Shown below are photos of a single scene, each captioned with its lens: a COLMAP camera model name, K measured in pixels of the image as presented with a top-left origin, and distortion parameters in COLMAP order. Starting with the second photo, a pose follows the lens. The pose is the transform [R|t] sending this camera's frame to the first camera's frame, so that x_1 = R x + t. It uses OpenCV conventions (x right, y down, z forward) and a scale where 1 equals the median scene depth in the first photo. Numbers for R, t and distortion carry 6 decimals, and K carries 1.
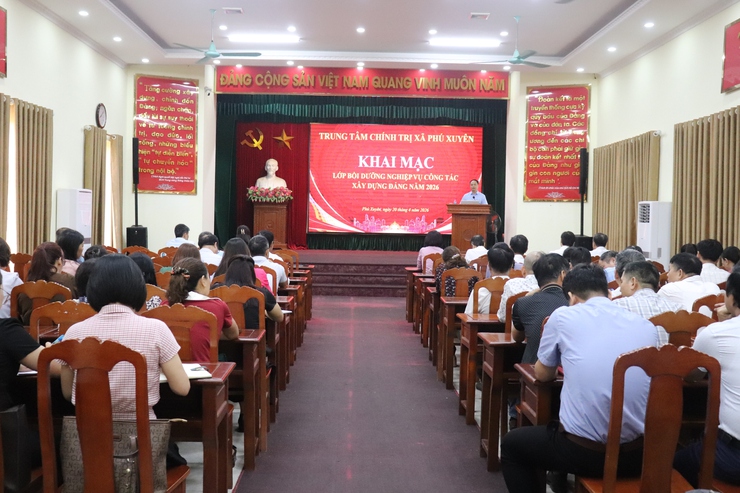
lens RADIAL K [[875.9, 0, 370.0], [0, 875.9, 246.5], [0, 0, 1]] dist [-0.016002, -0.003075]
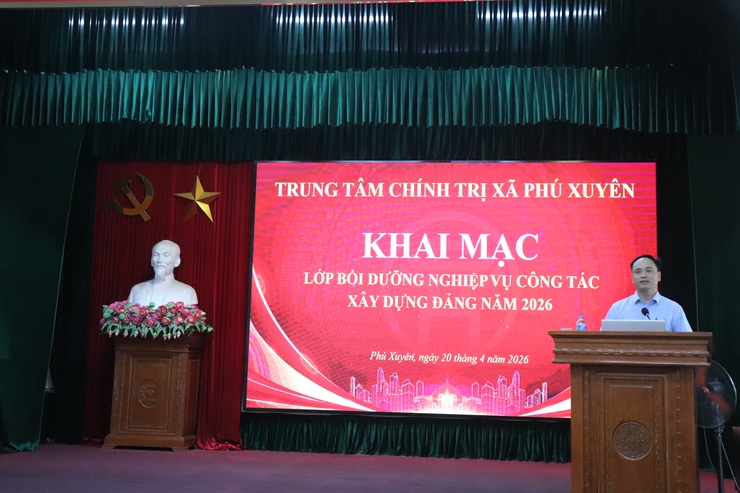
lens RADIAL K [[951.7, 0, 370.0], [0, 951.7, 246.5], [0, 0, 1]] dist [0.006252, -0.001585]
pose [[0.989136, -0.010510, -0.146626, 0.059611], [-0.014383, 0.985737, -0.167679, -0.017591], [0.146297, 0.167966, 0.974877, 0.540175]]
